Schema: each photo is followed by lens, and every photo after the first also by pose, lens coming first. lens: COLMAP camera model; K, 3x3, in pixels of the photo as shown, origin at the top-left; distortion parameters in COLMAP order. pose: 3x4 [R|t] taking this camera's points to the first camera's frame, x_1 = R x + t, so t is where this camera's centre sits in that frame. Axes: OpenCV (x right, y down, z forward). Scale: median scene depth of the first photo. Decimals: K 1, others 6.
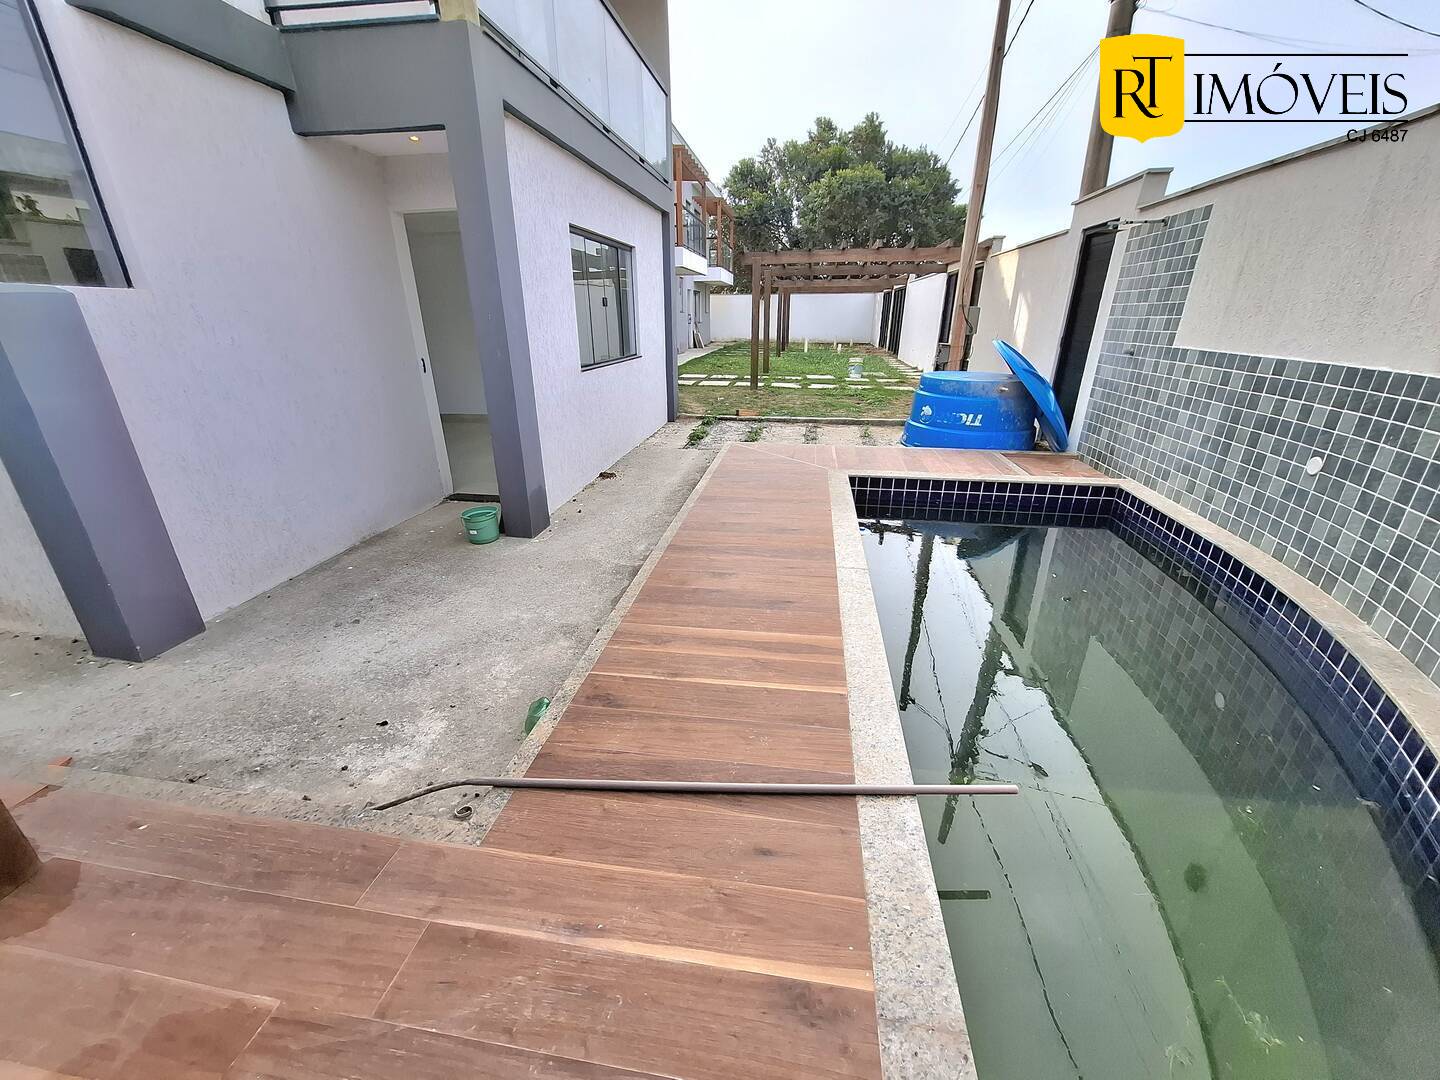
lens RADIAL K [[566.9, 0, 714.1], [0, 566.9, 538.4], [0, 0, 1]] dist [-0.002275, 0.000816]
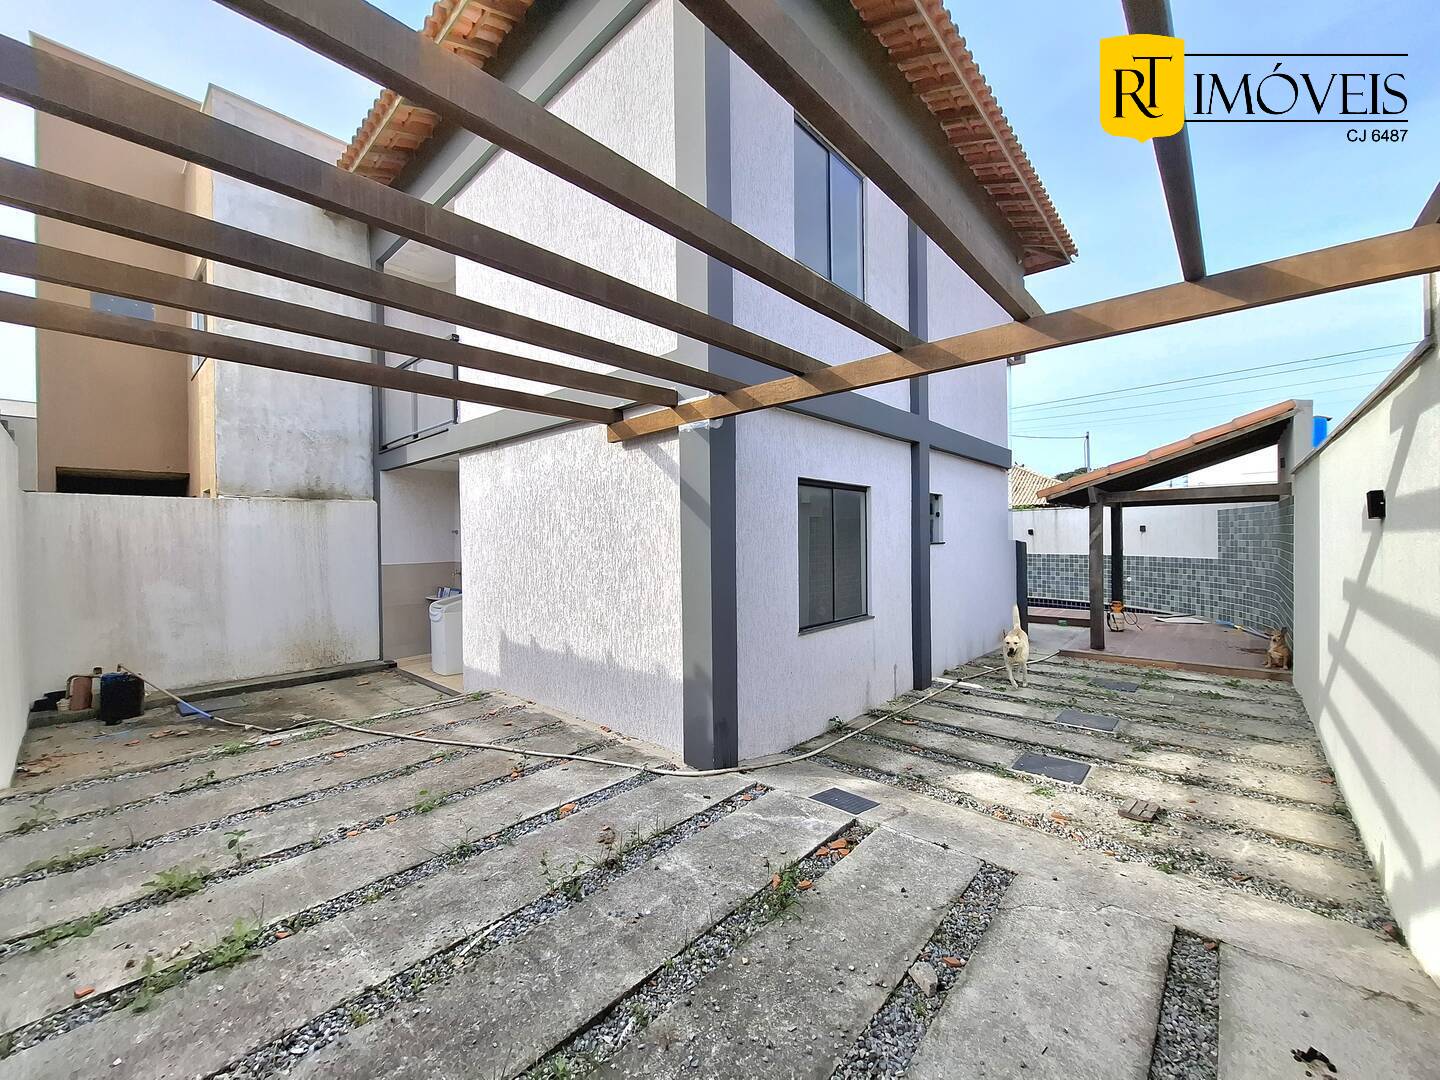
lens RADIAL K [[566.9, 0, 714.1], [0, 566.9, 542.6], [0, 0, 1]] dist [-0.002275, 0.000816]
pose [[0.546392, -0.010499, 0.837464, -3.510547], [0.322948, 0.925236, -0.199104, -0.189517], [-0.772761, 0.379246, 0.508933, 0.342821]]
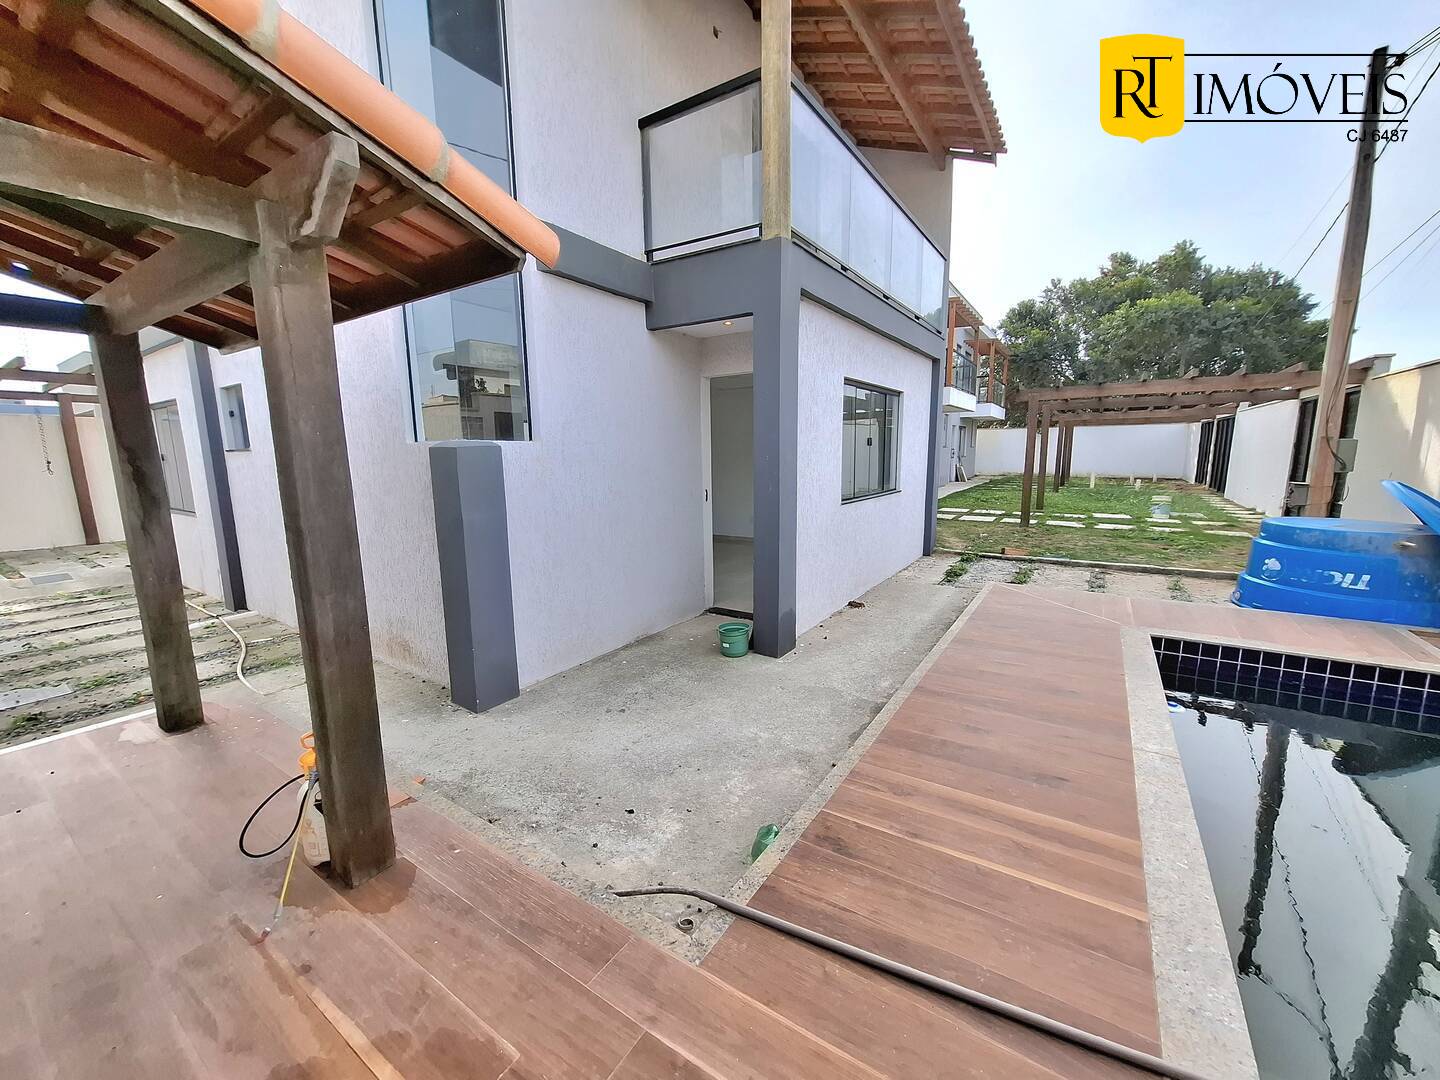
lens RADIAL K [[566.9, 0, 716.6], [0, 566.9, 541.8], [0, 0, 1]] dist [-0.002275, 0.000816]
pose [[0.908910, 0.056483, -0.413150, -0.006777], [-0.143152, 0.972836, -0.181928, -0.003407], [0.391651, 0.224500, 0.892306, -0.021006]]
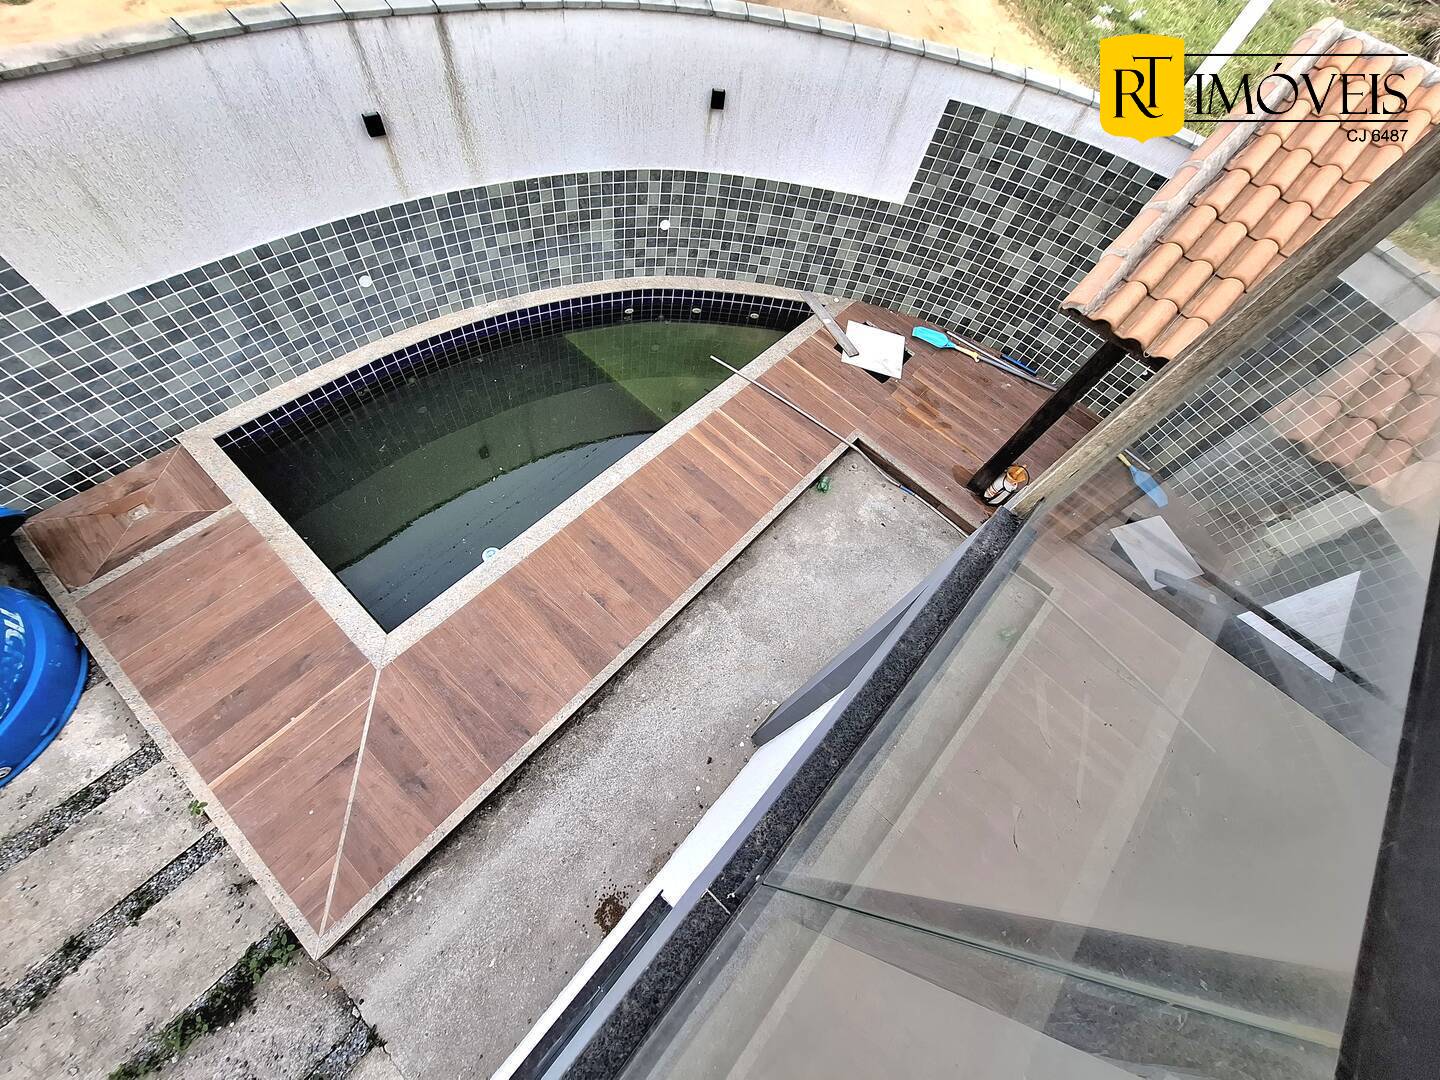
lens RADIAL K [[566.9, 0, 710.3], [0, 566.9, 540.2], [0, 0, 1]] dist [-0.002275, 0.000816]
pose [[-0.830790, -0.533954, 0.157101, -0.239772], [0.071210, 0.177968, 0.981456, -1.152129], [-0.552011, 0.826572, -0.109831, 1.004375]]
